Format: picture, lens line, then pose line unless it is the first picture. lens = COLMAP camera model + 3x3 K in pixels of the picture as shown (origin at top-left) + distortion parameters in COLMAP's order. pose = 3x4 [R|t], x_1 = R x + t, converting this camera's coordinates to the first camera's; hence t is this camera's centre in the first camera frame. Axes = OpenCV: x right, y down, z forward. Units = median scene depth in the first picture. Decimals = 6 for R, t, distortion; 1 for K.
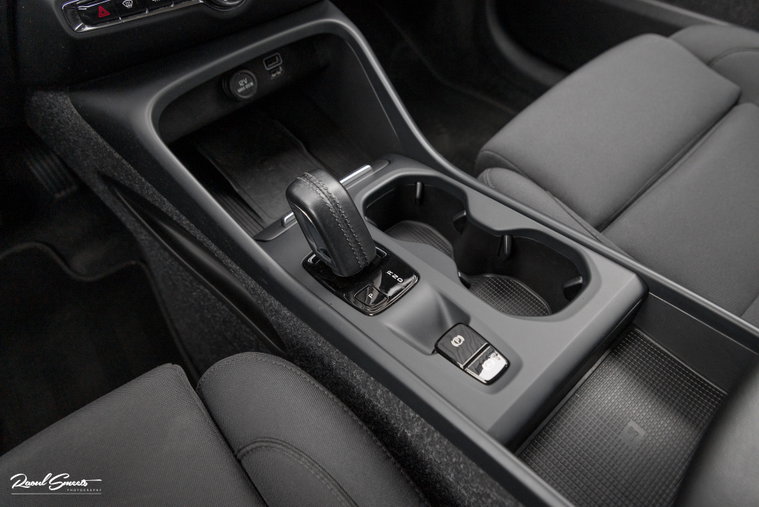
lens RADIAL K [[503.6, 0, 379.5], [0, 503.6, 253.5], [0, 0, 1]] dist [-0.000292, -0.000739]
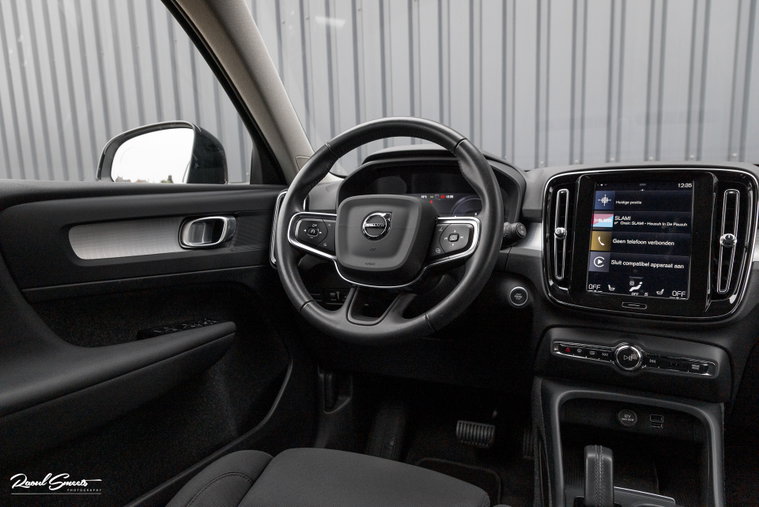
lens RADIAL K [[503.6, 0, 379.5], [0, 503.6, 253.5], [0, 0, 1]] dist [-0.000292, -0.000739]
pose [[0.434105, 0.124840, -0.892170, 0.803858], [-0.707794, 0.659923, -0.252051, 0.313975], [0.557297, 0.740889, 0.374837, -0.501562]]
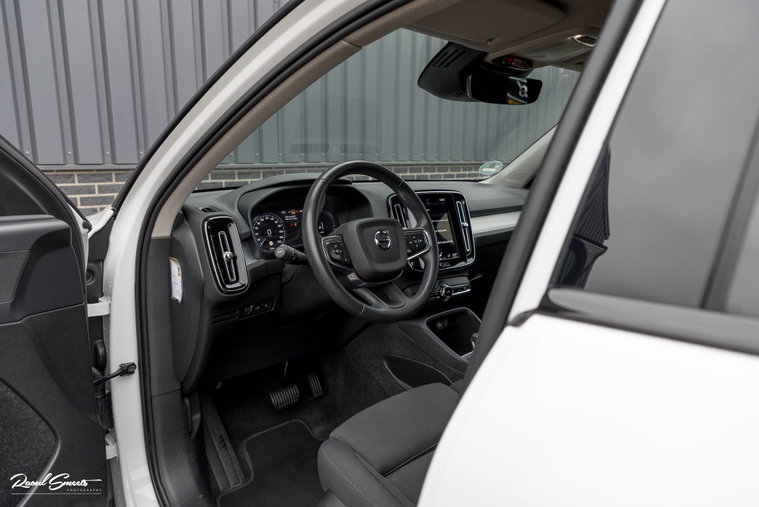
lens RADIAL K [[503.6, 0, 379.5], [0, 503.6, 253.5], [0, 0, 1]] dist [-0.000292, -0.000739]
pose [[0.999328, 0.013318, 0.034135, -0.755540], [0.012994, 0.742240, -0.670008, 1.448085], [-0.034260, 0.670002, 0.741569, -1.635129]]
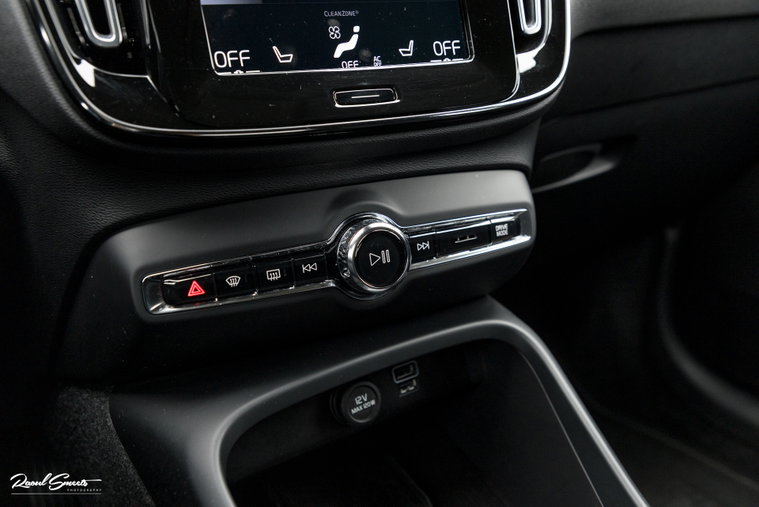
lens RADIAL K [[631.2, 0, 379.5], [0, 631.2, 253.5], [0, 0, 1]] dist [0.009506, 0.005680]
pose [[0.987041, 0.047262, -0.153349, -0.129286], [-0.119818, 0.852744, -0.508402, -0.085452], [0.106739, 0.520187, 0.847356, 0.204002]]
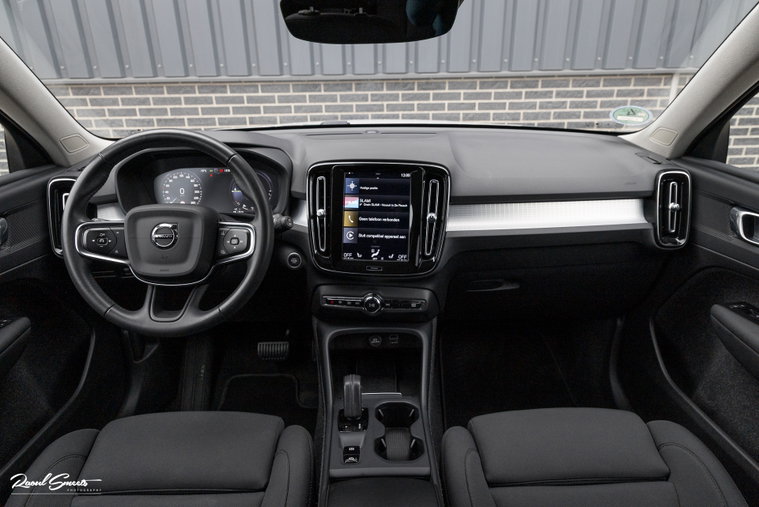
lens RADIAL K [[503.6, 0, 379.5], [0, 503.6, 253.5], [0, 0, 1]] dist [-0.000292, -0.000739]
pose [[0.757255, 0.254561, -0.601467, 1.079119], [-0.519718, 0.792598, -0.318877, 0.089349], [0.395547, 0.554065, 0.732499, -0.975518]]
